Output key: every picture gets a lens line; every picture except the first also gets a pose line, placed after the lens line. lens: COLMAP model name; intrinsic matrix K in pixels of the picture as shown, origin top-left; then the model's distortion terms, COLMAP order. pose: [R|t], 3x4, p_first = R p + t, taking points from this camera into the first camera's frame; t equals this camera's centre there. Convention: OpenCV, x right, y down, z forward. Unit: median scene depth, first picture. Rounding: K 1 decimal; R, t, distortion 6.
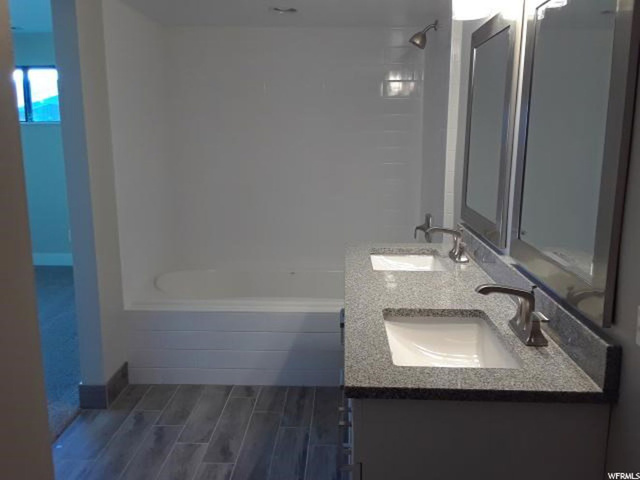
lens RADIAL K [[543.0, 0, 320.0], [0, 543.0, 240.0], [0, 0, 1]] dist [0.002529, 0.004005]
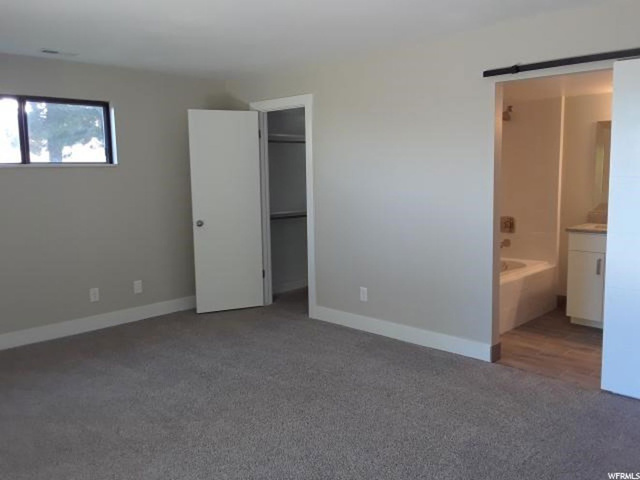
lens RADIAL K [[568.7, 0, 320.0], [0, 568.7, 240.0], [0, 0, 1]] dist [-0.003520, -0.001293]
pose [[0.671759, -0.100392, 0.733936, -1.584826], [0.160967, 0.986883, -0.012338, -0.052778], [-0.723070, 0.126428, 0.679107, 0.253508]]
